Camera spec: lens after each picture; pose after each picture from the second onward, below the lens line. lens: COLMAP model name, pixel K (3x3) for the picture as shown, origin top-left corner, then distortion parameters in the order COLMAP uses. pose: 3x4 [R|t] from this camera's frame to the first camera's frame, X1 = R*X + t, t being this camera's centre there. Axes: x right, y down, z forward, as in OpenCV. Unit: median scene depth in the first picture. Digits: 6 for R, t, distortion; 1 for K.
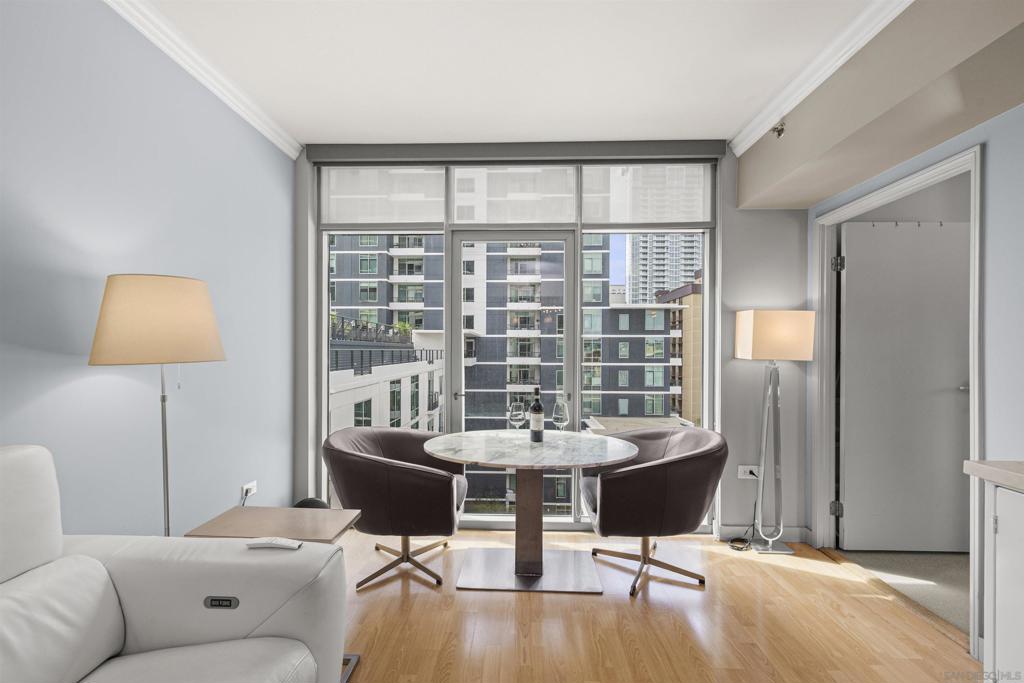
lens RADIAL K [[408.8, 0, 512.9], [0, 408.8, 354.3], [0, 0, 1]] dist [0.006096, -0.001544]
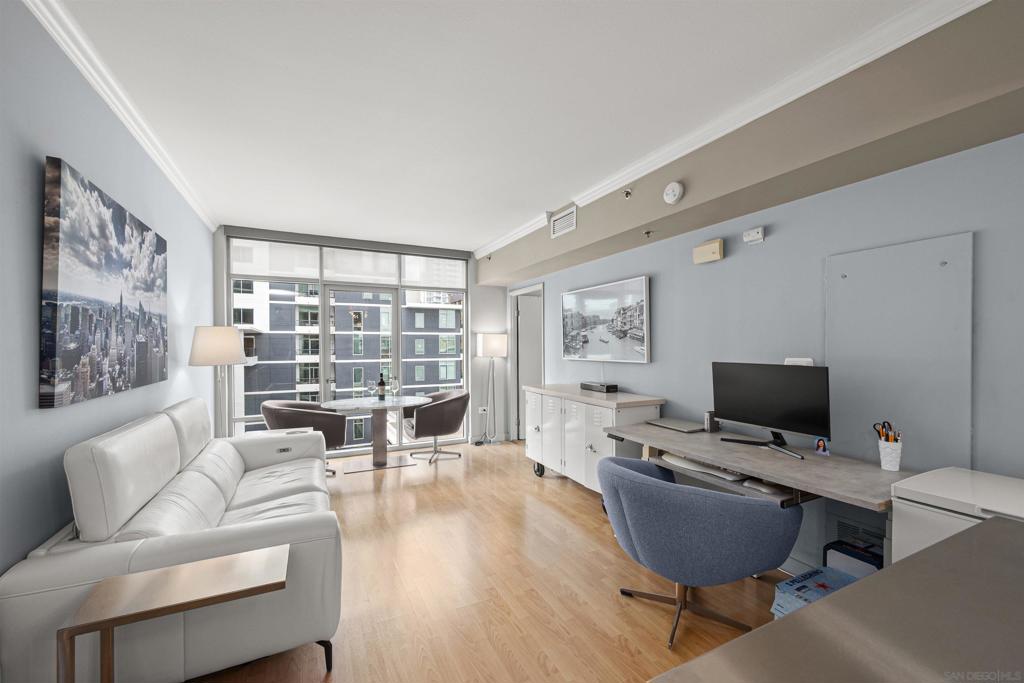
lens RADIAL K [[408.8, 0, 515.4], [0, 408.8, 349.7], [0, 0, 1]] dist [0.006096, -0.001544]
pose [[0.879486, -0.011838, 0.475777, -0.261736], [0.011934, 0.999925, 0.002819, -0.024914], [-0.475774, 0.003199, 0.879562, -0.881549]]
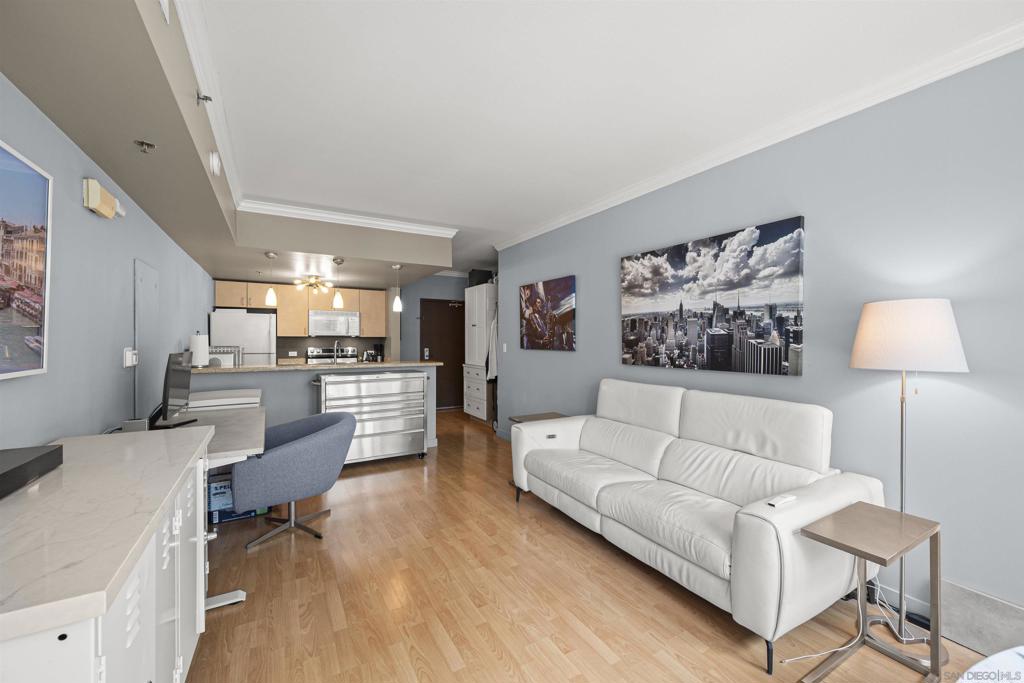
lens RADIAL K [[408.8, 0, 505.6], [0, 408.8, 341.9], [0, 0, 1]] dist [0.006096, -0.001544]
pose [[-0.859802, -0.006001, -0.510592, 0.407380], [-0.014261, 0.999823, 0.012264, -0.033116], [0.510428, 0.017826, -0.859736, 0.750470]]
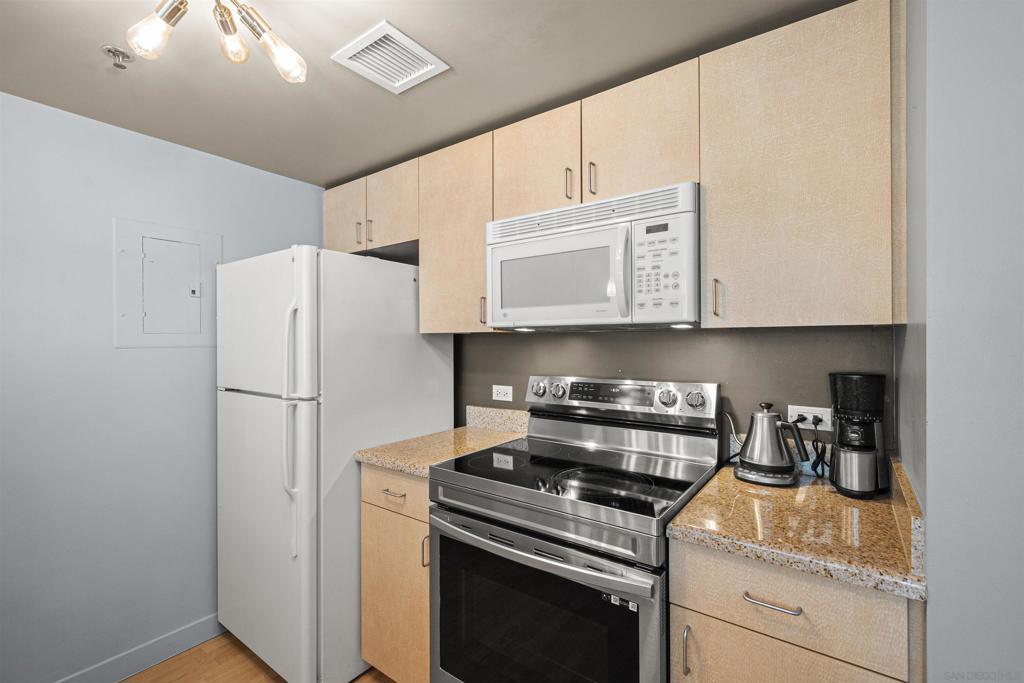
lens RADIAL K [[454.5, 0, 510.8], [0, 454.5, 340.5], [0, 0, 1]] dist [0.001950, 0.001932]
pose [[-0.821759, -0.002739, 0.569828, -0.188775], [0.003398, 0.999947, 0.009707, -0.013621], [-0.569825, 0.009913, -0.821706, -1.277255]]
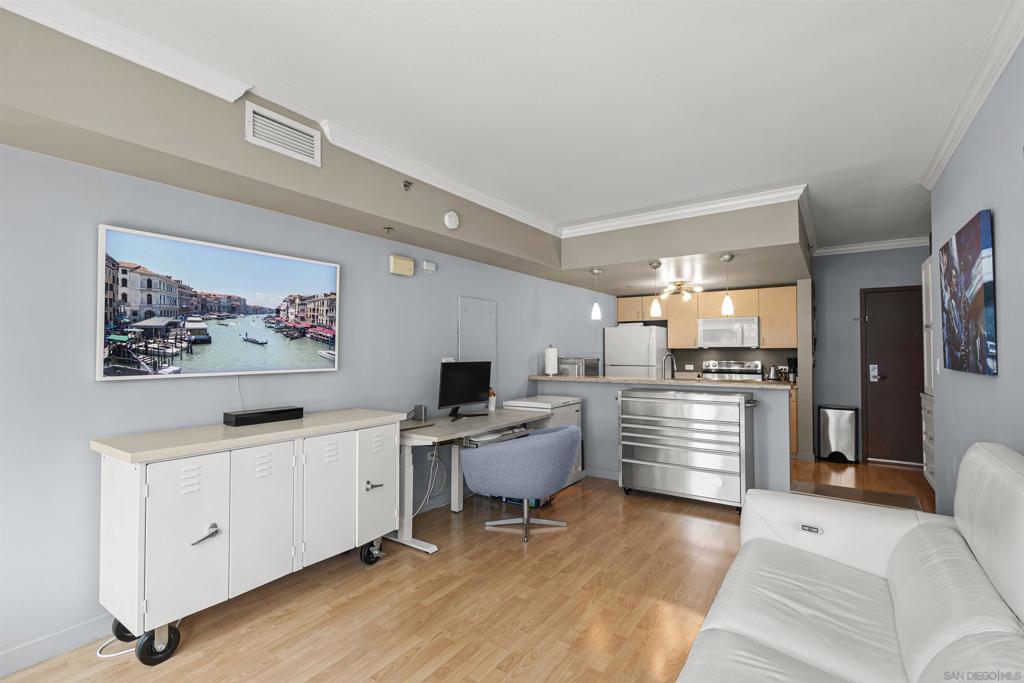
lens RADIAL K [[454.5, 0, 506.1], [0, 454.5, 345.0], [0, 0, 1]] dist [0.001950, 0.001932]
pose [[-0.825336, 0.002957, 0.564634, -0.308430], [0.002872, 0.999995, -0.001040, -0.036941], [-0.564634, 0.000763, -0.825341, 0.666089]]
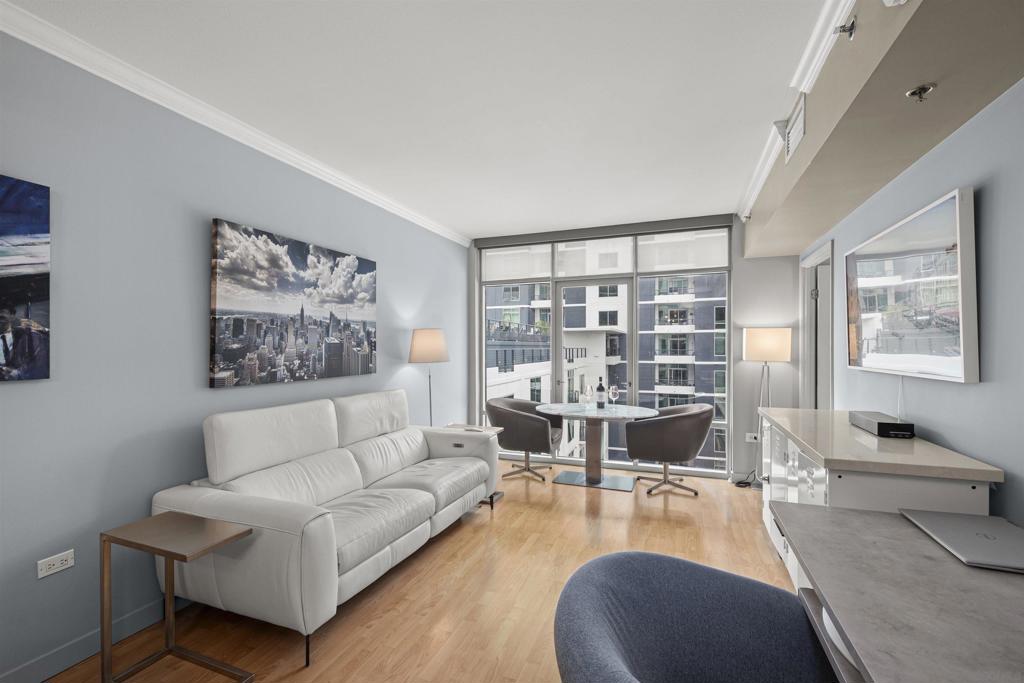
lens RADIAL K [[453.9, 0, 514.0], [0, 453.9, 349.2], [0, 0, 1]] dist [0.002451, 0.000816]
pose [[0.944551, -0.007190, -0.328286, 0.286876], [0.005184, 0.999962, -0.006983, -0.020447], [0.328324, 0.004894, 0.944552, -0.763668]]
